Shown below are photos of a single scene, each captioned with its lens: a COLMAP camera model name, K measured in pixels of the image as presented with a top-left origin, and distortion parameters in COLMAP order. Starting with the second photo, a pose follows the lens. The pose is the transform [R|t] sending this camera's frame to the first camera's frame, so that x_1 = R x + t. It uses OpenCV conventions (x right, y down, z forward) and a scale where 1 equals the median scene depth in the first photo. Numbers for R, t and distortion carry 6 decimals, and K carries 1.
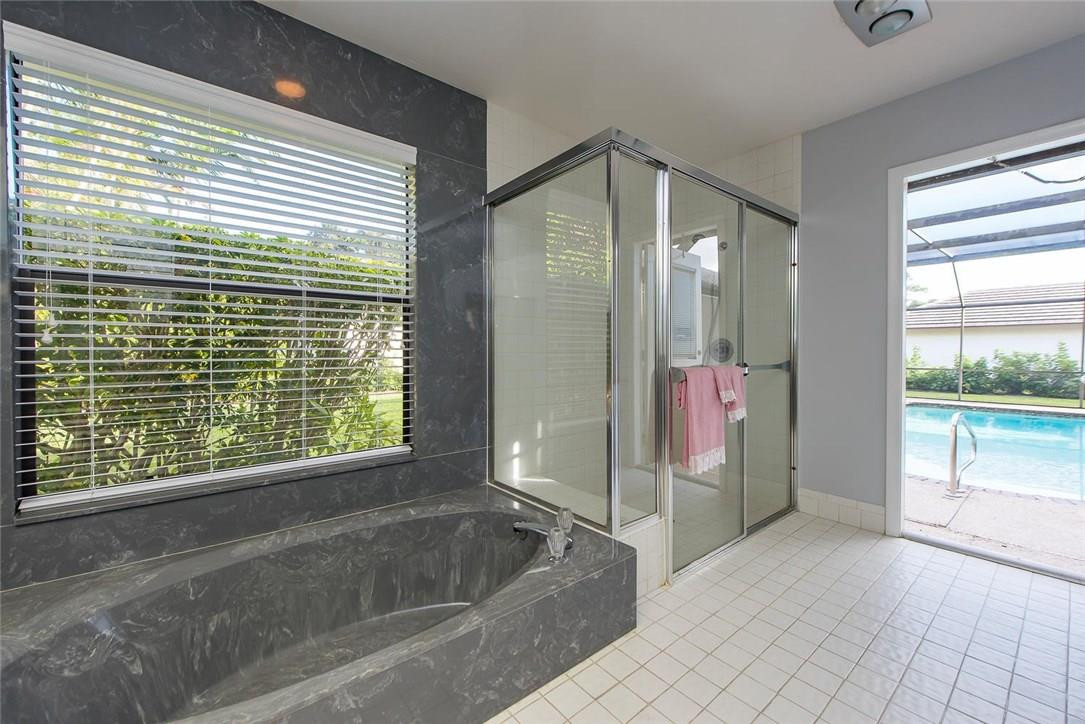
lens RADIAL K [[433.5, 0, 543.5], [0, 433.5, 356.1], [0, 0, 1]] dist [0.003486, -0.000436]
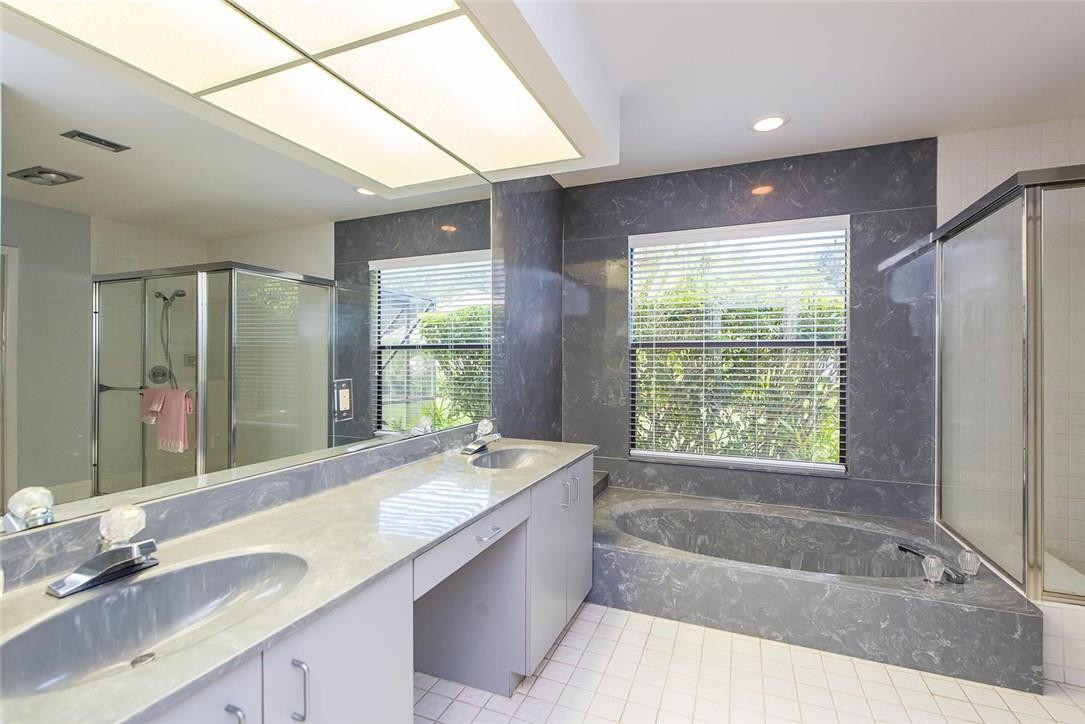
lens RADIAL K [[491.9, 0, 542.6], [0, 491.9, 359.0], [0, 0, 1]] dist [0.005137, 0.000550]
pose [[0.476636, 0.003631, -0.879093, 0.513867], [-0.013601, 0.999902, -0.003244, -0.073411], [0.878995, 0.013503, 0.476639, -0.387829]]
